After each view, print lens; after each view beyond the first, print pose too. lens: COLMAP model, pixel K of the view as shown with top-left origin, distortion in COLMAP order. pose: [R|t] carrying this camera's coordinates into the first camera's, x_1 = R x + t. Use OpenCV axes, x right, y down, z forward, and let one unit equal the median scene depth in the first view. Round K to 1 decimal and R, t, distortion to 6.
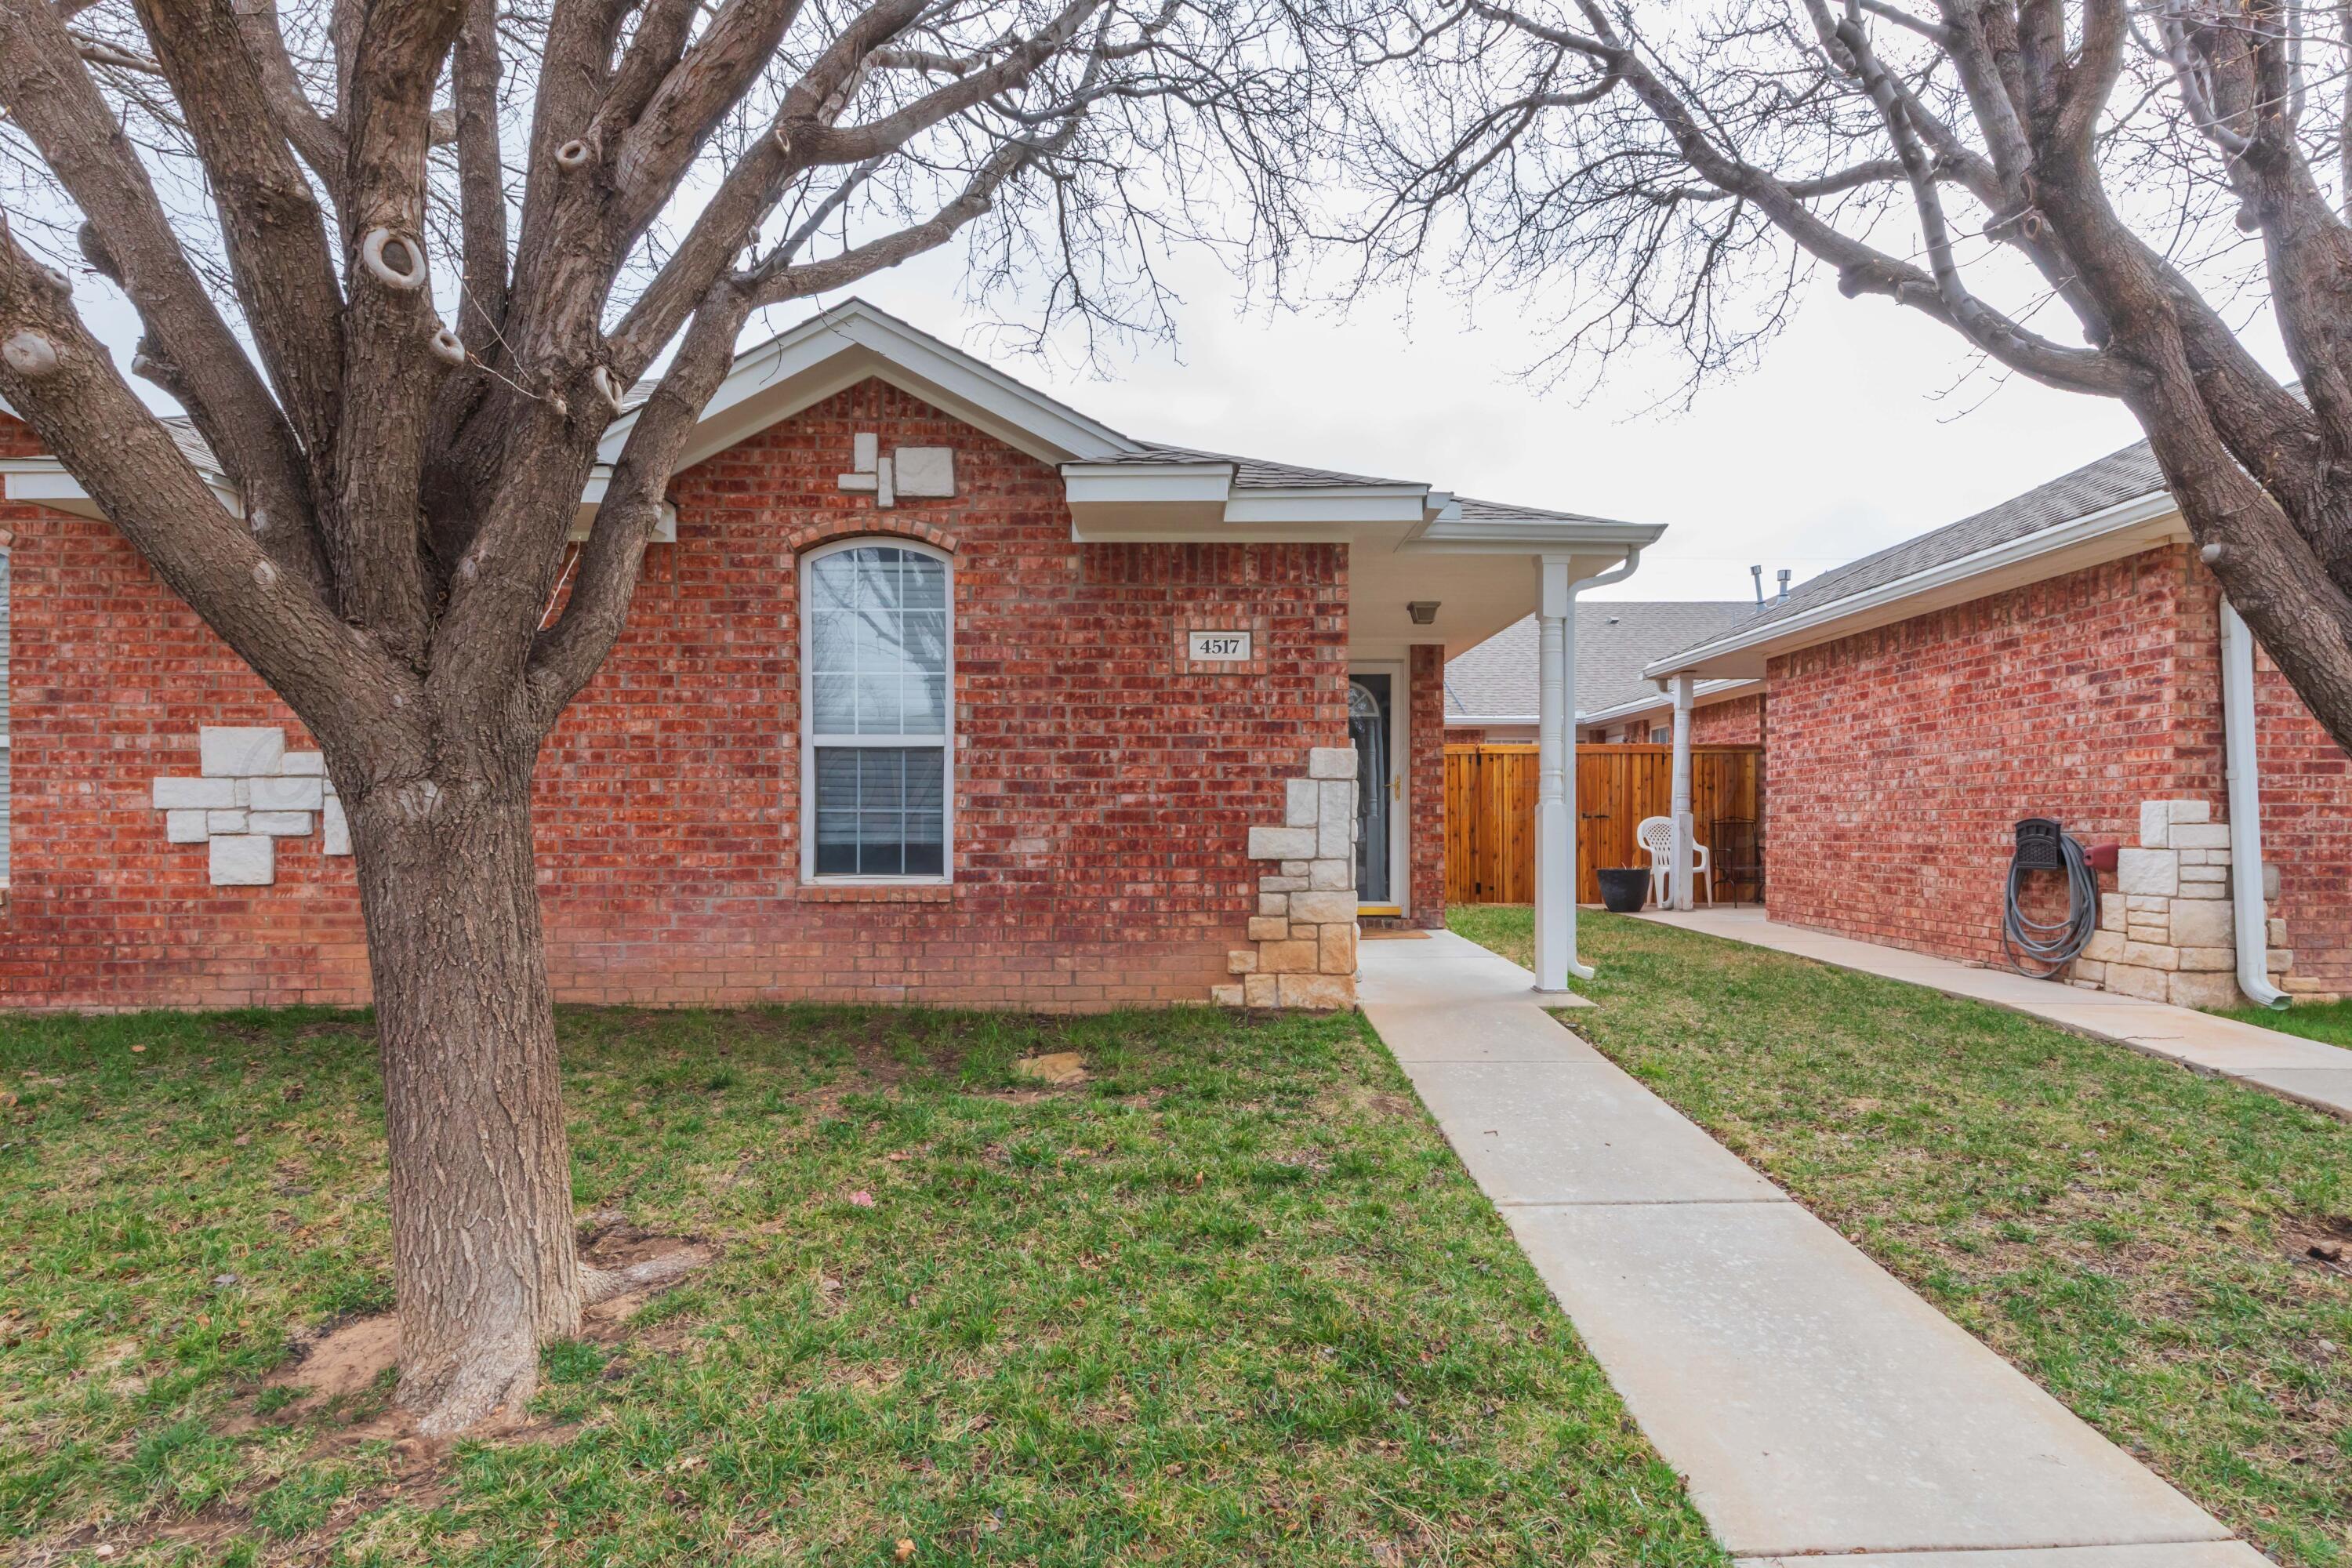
lens RADIAL K [[1108.7, 0, 1175.9], [0, 1108.7, 832.7], [0, 0, 1]] dist [-0.000423, 0.000095]
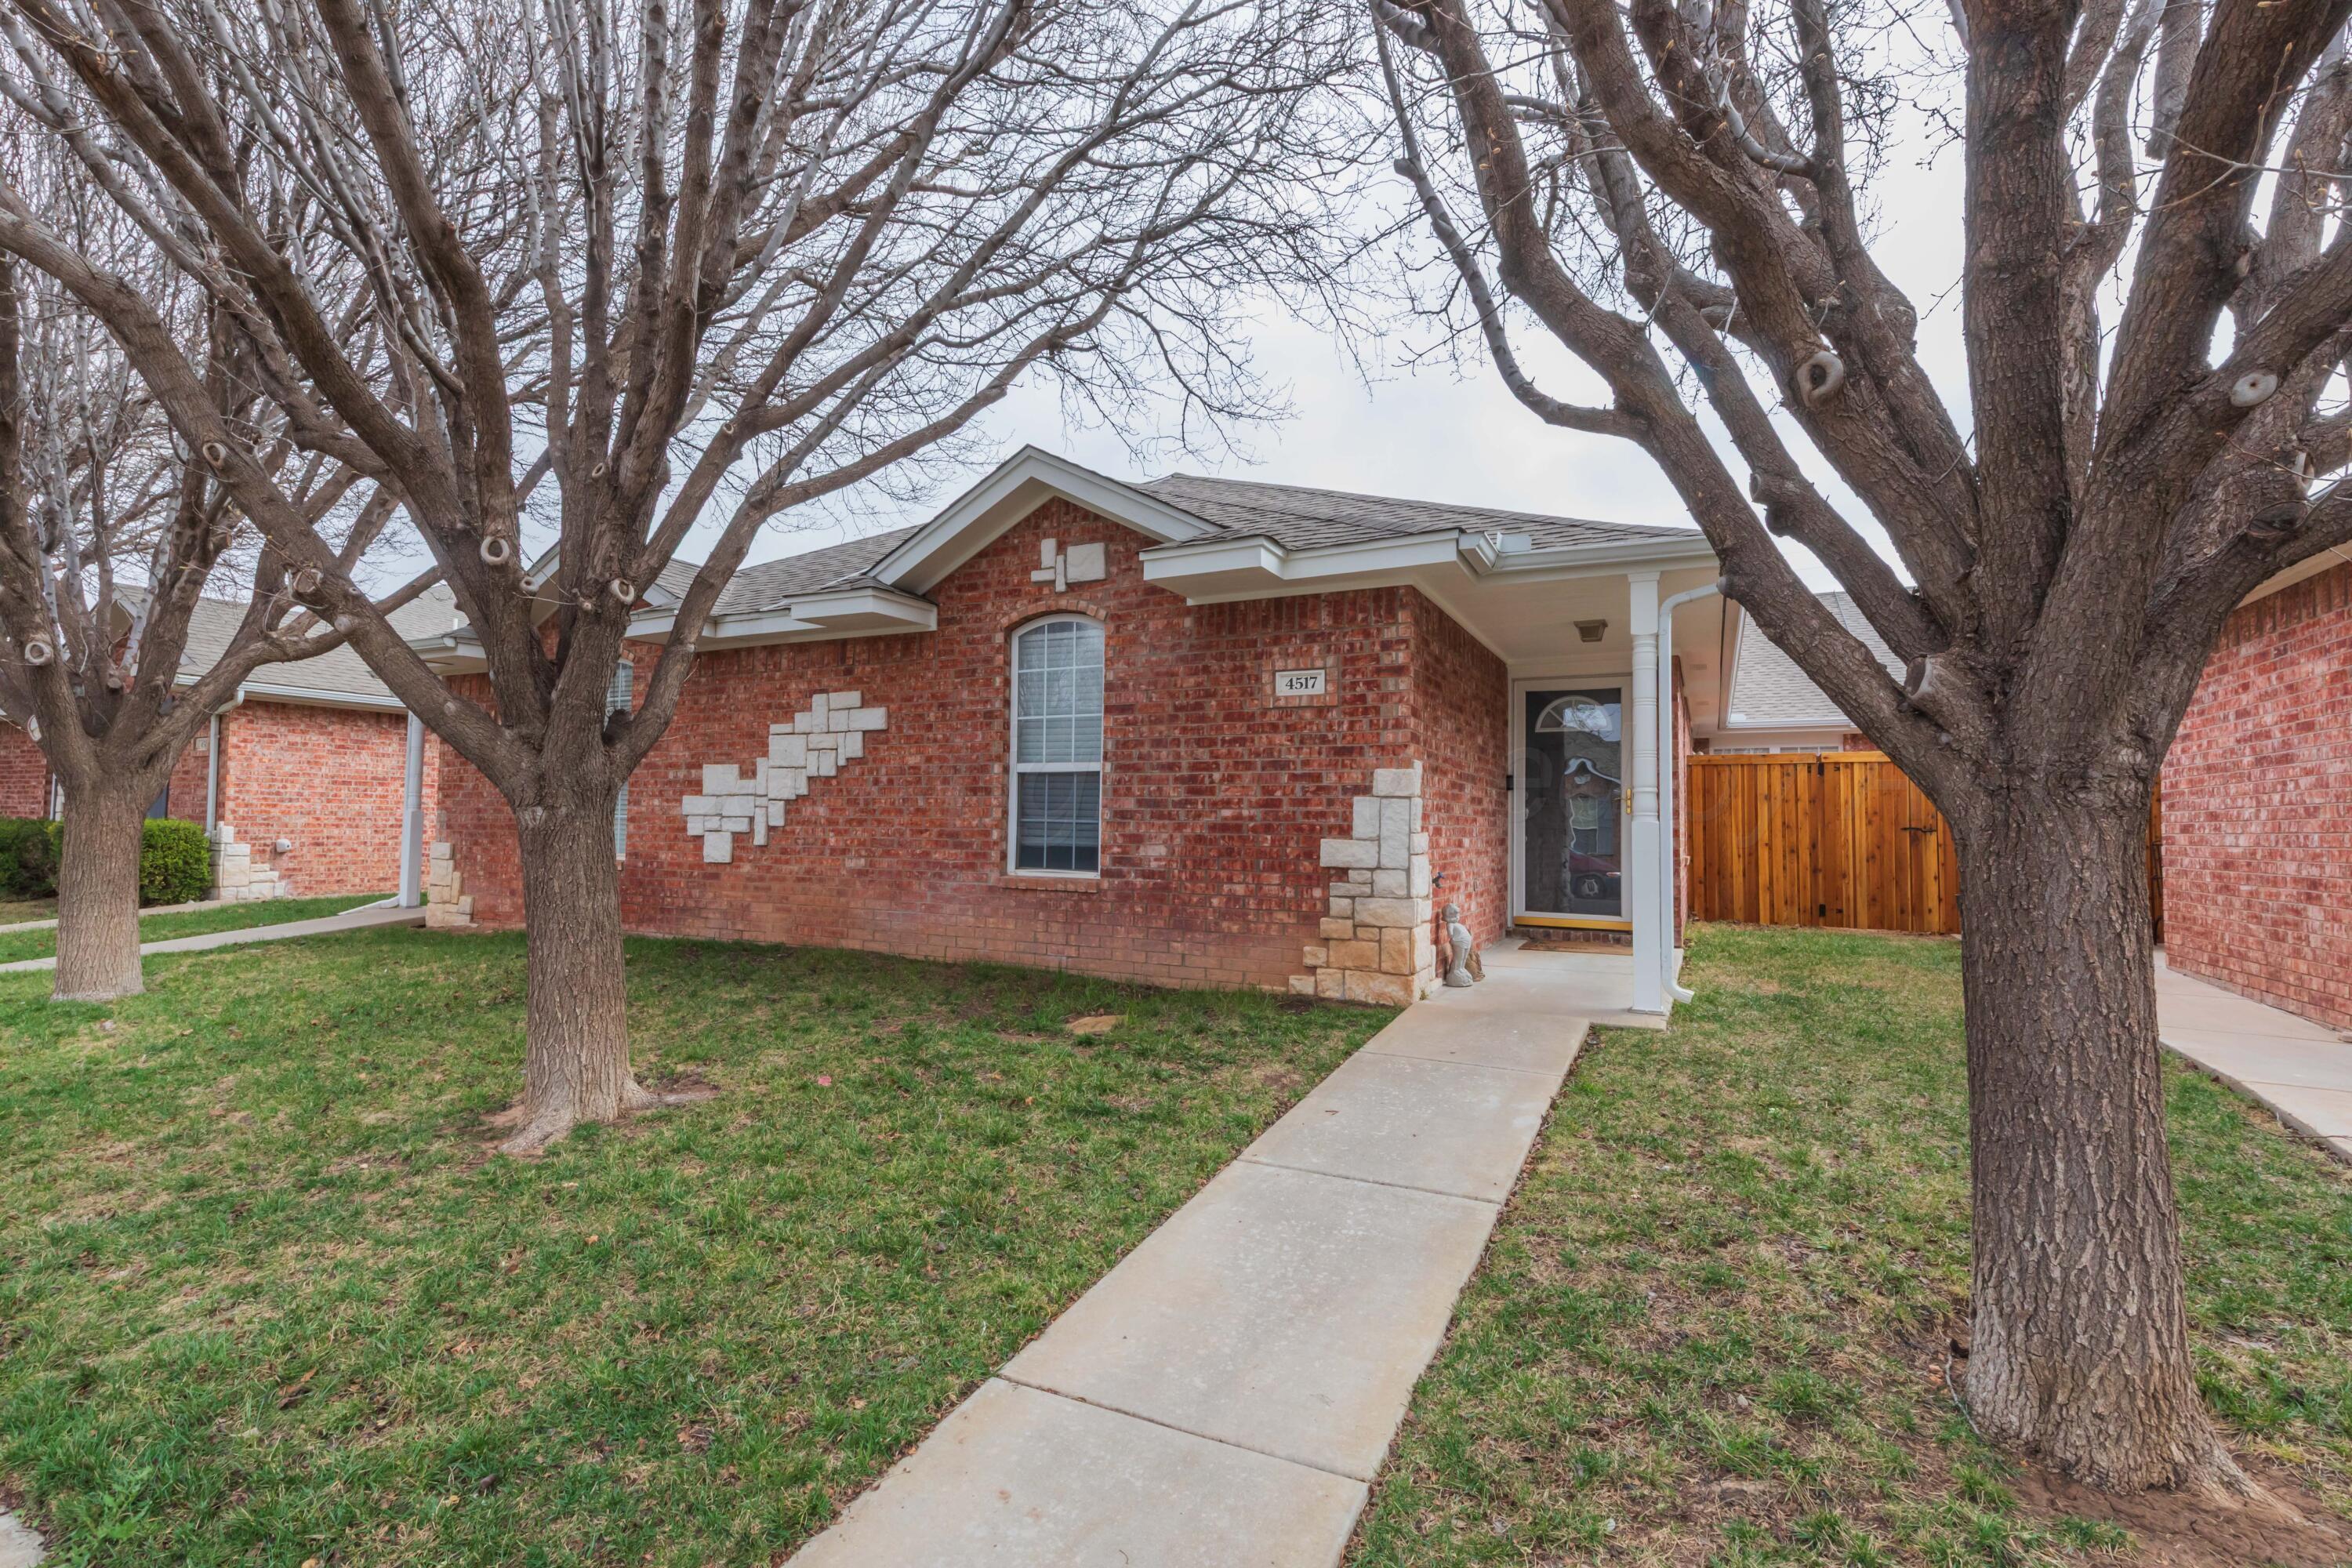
lens RADIAL K [[1046.6, 0, 1176.0], [0, 1046.6, 784.0], [0, 0, 1]] dist [0.002373, -0.000411]
pose [[0.880875, -0.005430, -0.473319, 0.447268], [-0.018418, 0.998784, -0.045736, -0.009210], [0.472991, 0.049005, 0.879703, -0.025696]]
